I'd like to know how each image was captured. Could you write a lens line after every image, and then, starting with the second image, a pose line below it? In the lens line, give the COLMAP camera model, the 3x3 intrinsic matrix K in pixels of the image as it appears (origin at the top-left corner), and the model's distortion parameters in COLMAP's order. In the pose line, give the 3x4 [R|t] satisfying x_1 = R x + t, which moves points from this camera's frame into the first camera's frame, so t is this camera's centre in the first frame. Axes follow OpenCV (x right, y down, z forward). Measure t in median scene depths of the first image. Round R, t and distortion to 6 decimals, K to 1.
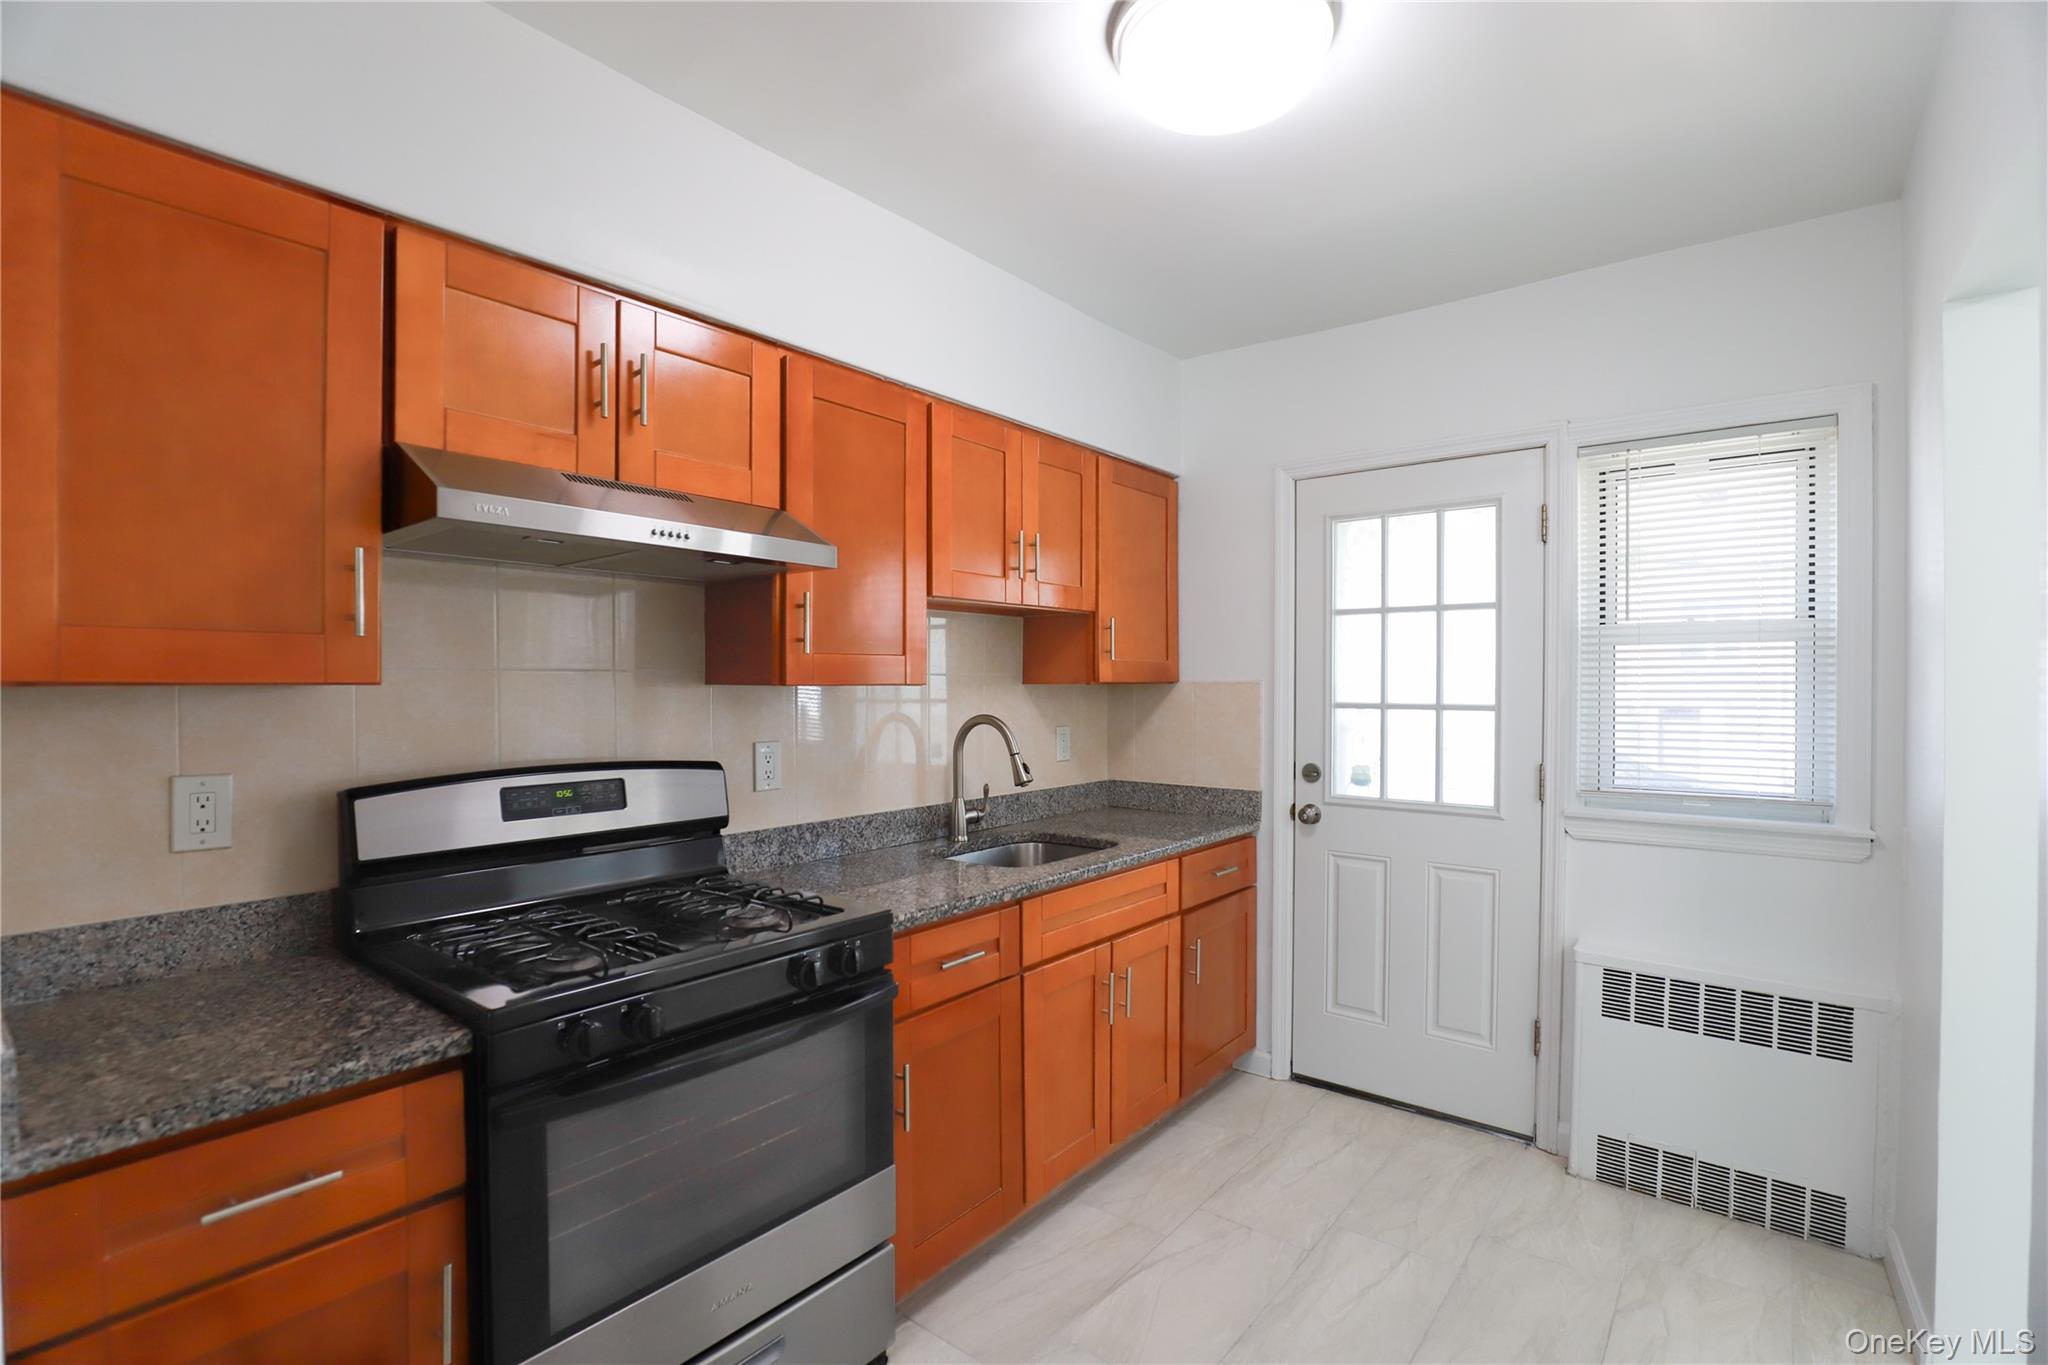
lens RADIAL K [[944.4, 0, 1020.6], [0, 944.4, 693.9], [0, 0, 1]] dist [-0.041935, 0.008739]
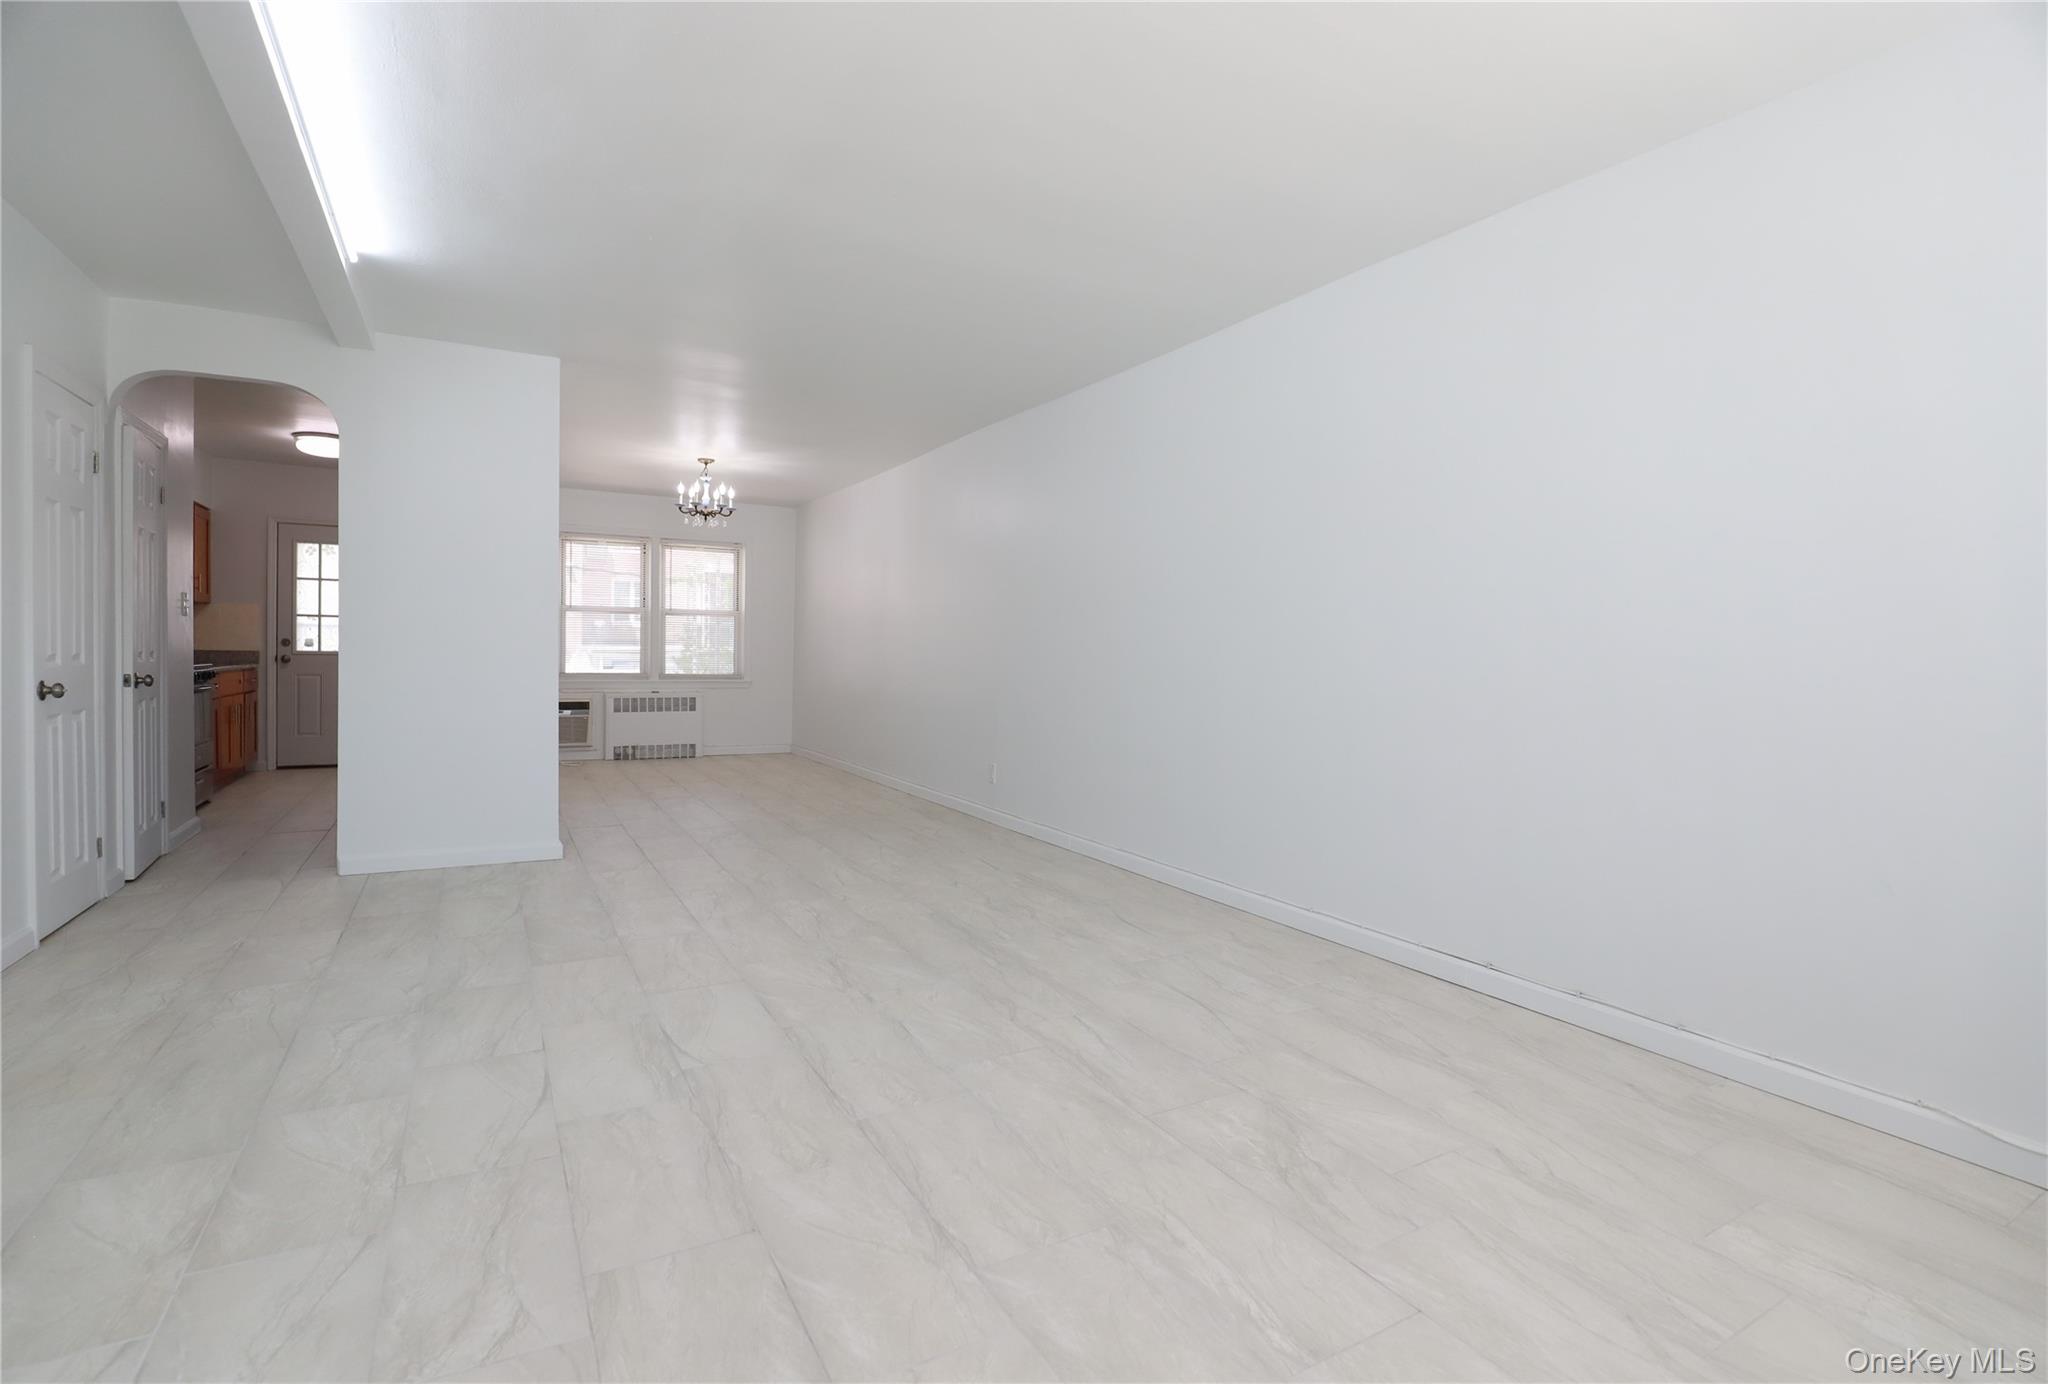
lens RADIAL K [[1004.9, 0, 1029.3], [0, 1004.9, 671.5], [0, 0, 1]] dist [-0.038645, 0.007636]
pose [[0.381085, -0.010440, 0.924481, -1.780472], [-0.007023, 0.999875, 0.014187, 0.145902], [-0.924513, -0.011899, 0.380964, -2.388164]]
